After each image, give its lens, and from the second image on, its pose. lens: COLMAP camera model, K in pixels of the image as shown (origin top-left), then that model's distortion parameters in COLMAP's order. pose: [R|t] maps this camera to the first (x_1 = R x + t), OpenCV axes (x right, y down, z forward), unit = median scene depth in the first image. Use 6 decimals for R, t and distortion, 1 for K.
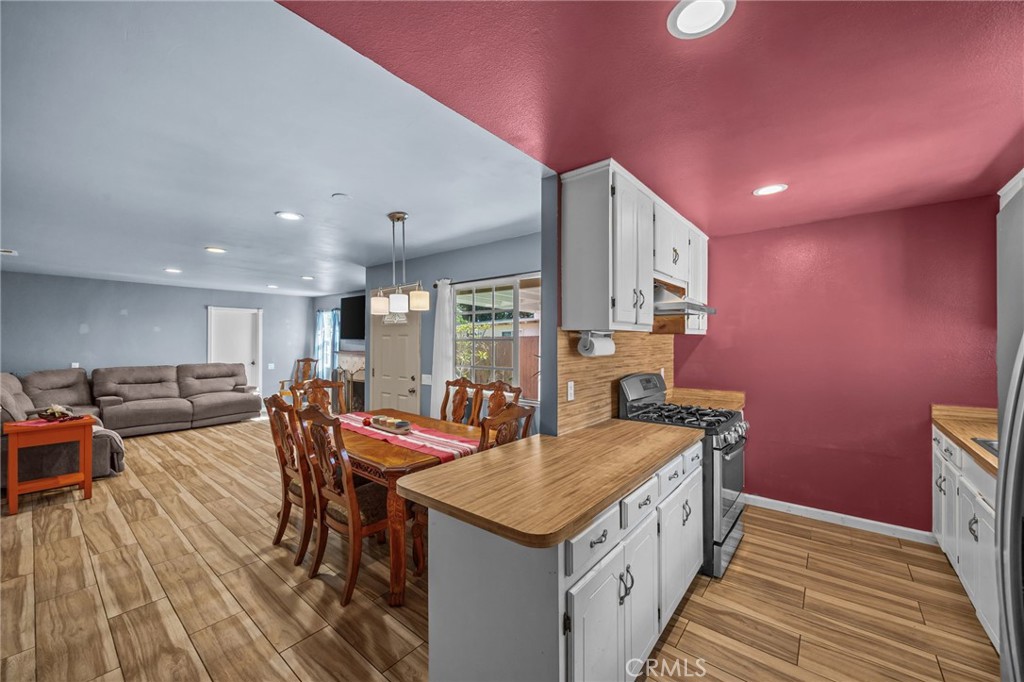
lens RADIAL K [[395.1, 0, 517.5], [0, 395.1, 336.9], [0, 0, 1]] dist [0.003014, 0.000856]
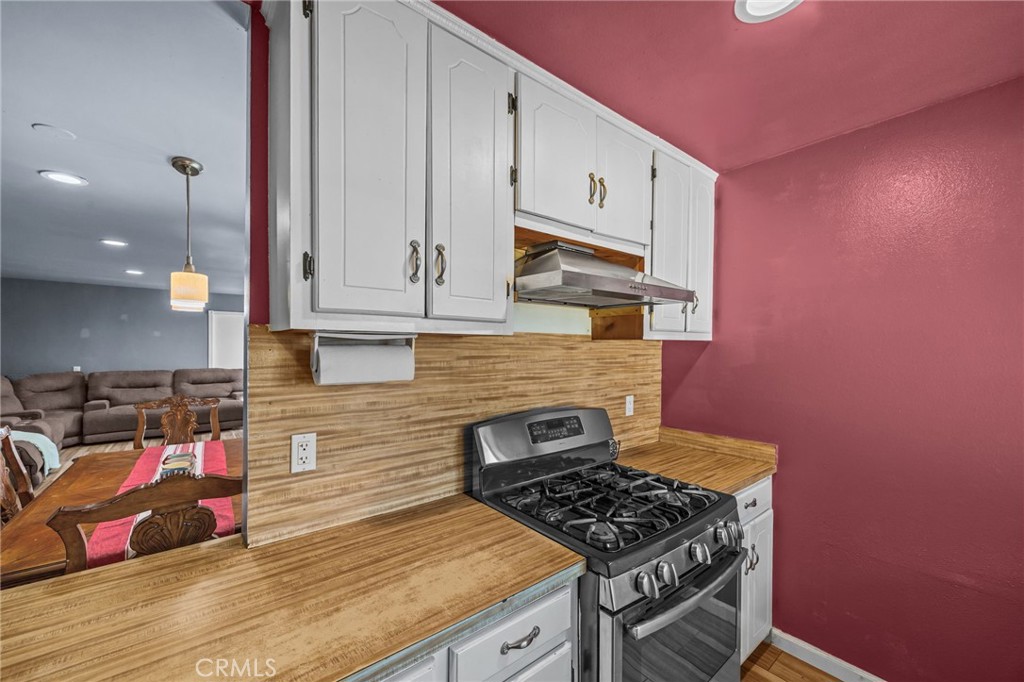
lens RADIAL K [[395.1, 0, 510.9], [0, 395.1, 350.5], [0, 0, 1]] dist [0.003014, 0.000856]
pose [[0.975556, 0.008581, -0.219583, 0.404784], [-0.004243, 0.999787, 0.020219, -0.002847], [0.219710, -0.018793, 0.975384, 0.464587]]
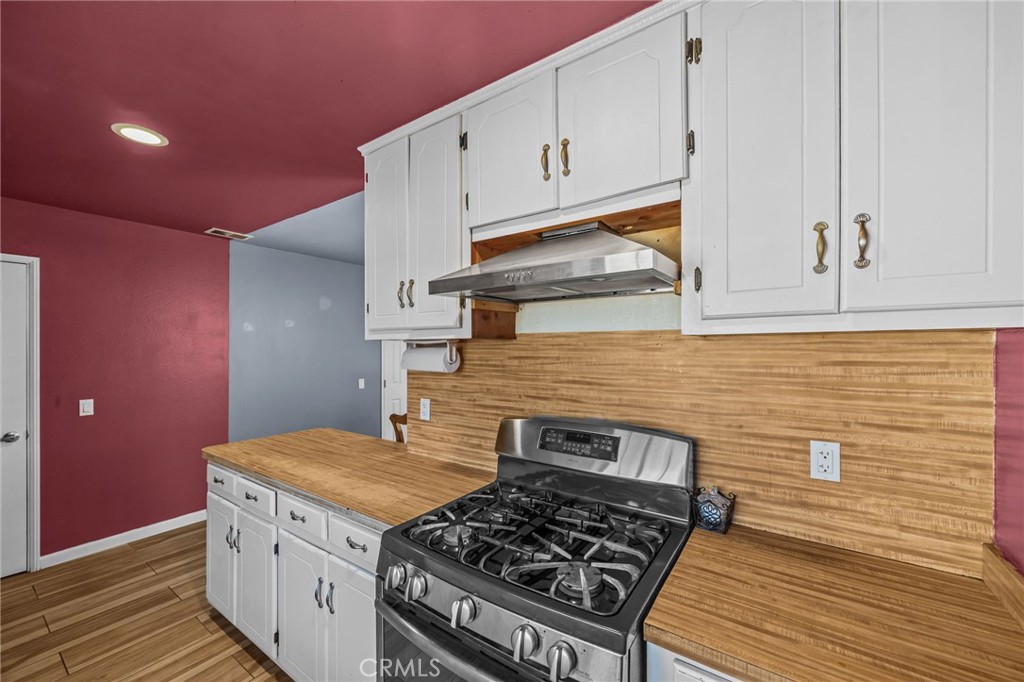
lens RADIAL K [[395.1, 0, 516.7], [0, 395.1, 347.1], [0, 0, 1]] dist [0.003014, 0.000856]
pose [[0.080373, 0.006907, -0.996741, 0.826883], [0.016406, 0.999831, 0.008251, -0.003277], [0.996630, -0.017016, 0.080246, 0.920489]]
